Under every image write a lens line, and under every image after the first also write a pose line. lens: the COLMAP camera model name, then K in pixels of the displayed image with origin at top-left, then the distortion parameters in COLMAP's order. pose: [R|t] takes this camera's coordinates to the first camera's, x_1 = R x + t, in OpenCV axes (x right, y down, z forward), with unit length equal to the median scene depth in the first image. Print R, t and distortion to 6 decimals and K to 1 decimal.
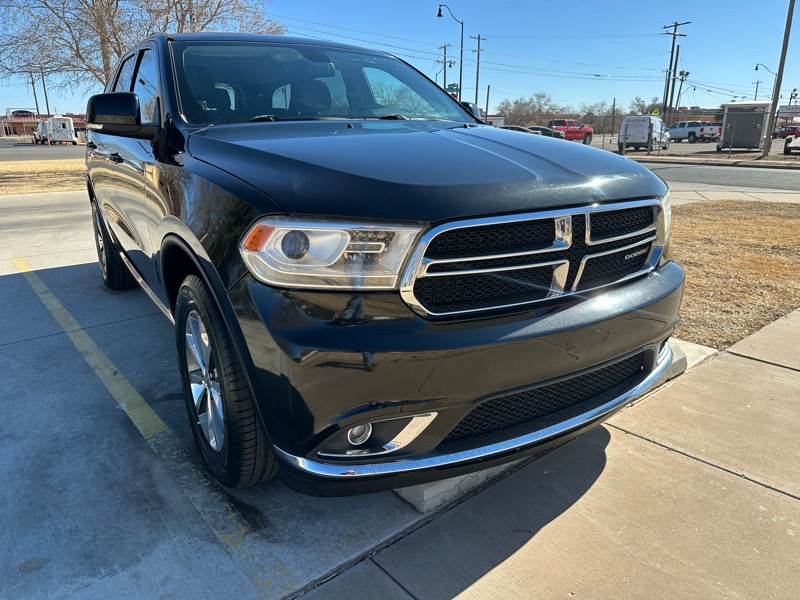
lens RADIAL K [[563.0, 0, 400.1], [0, 563.0, 295.9], [0, 0, 1]] dist [0.027629, -0.036357]
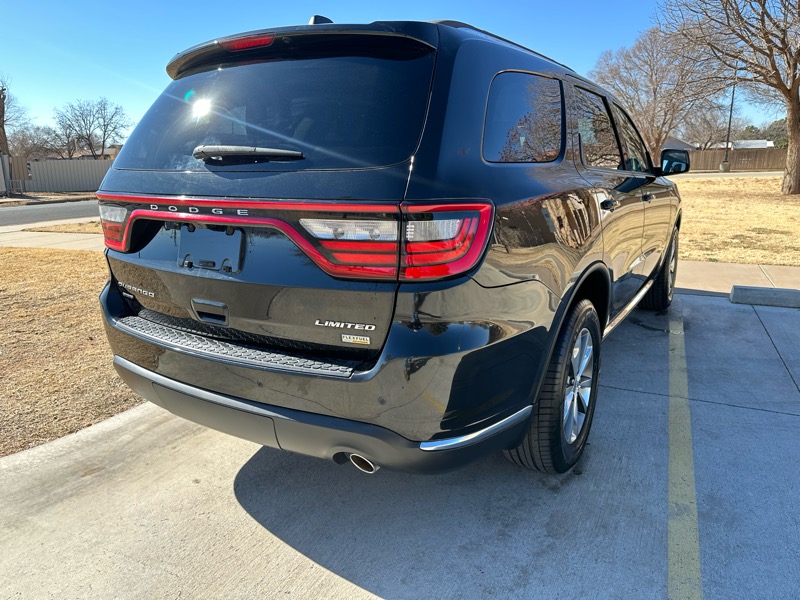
lens RADIAL K [[563.0, 0, 401.6], [0, 563.0, 295.4], [0, 0, 1]] dist [0.027629, -0.036357]
pose [[-0.436891, -0.195732, 0.877961, -2.002039], [0.262898, 0.905637, 0.332726, -0.875336], [-0.860239, 0.376179, -0.344207, 2.857431]]
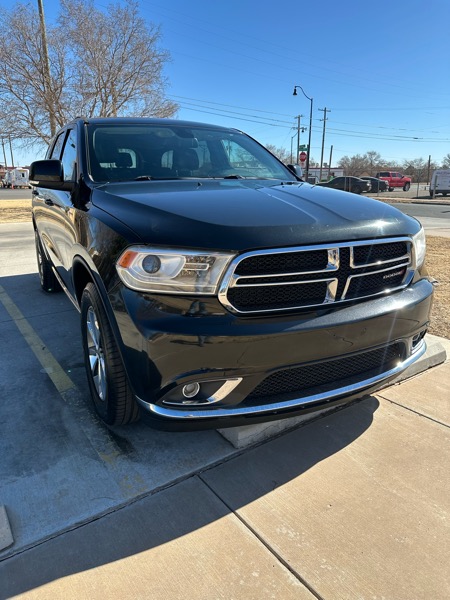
lens RADIAL K [[422.3, 0, 229.0], [0, 422.3, 296.5], [0, 0, 1]] dist [0.027629, -0.036357]
pose [[0.996687, 0.025386, -0.077275, 0.085167], [-0.026491, 0.999560, -0.013308, 0.005092], [0.076904, 0.015311, 0.996921, -0.093695]]
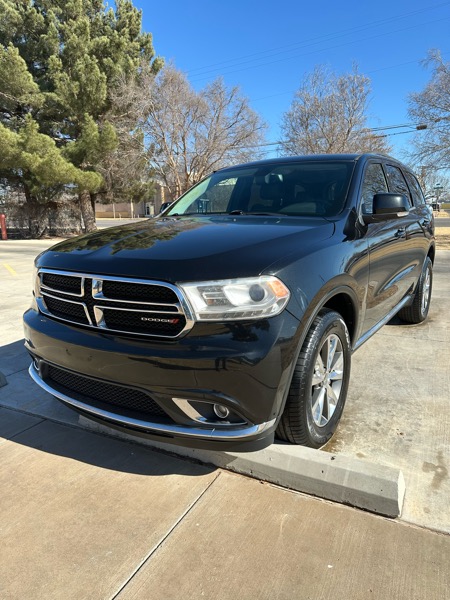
lens RADIAL K [[422.3, 0, 221.3], [0, 422.3, 297.5], [0, 0, 1]] dist [0.027629, -0.036357]
pose [[0.395296, 0.182041, -0.900334, 1.296181], [-0.243668, 0.965831, 0.088300, -0.238637], [0.885645, 0.184478, 0.426147, 0.676634]]
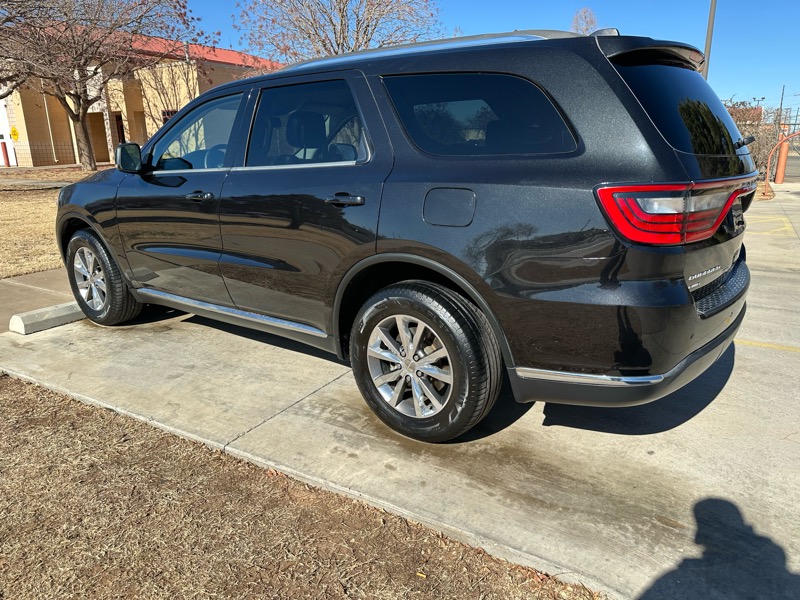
lens RADIAL K [[563.0, 0, 403.0], [0, 563.0, 295.9], [0, 0, 1]] dist [0.027629, -0.036357]
pose [[-0.937050, 0.106994, -0.332400, 0.040342], [-0.081205, 0.859038, 0.505430, -1.127358], [0.339622, 0.500606, -0.796273, 3.601890]]
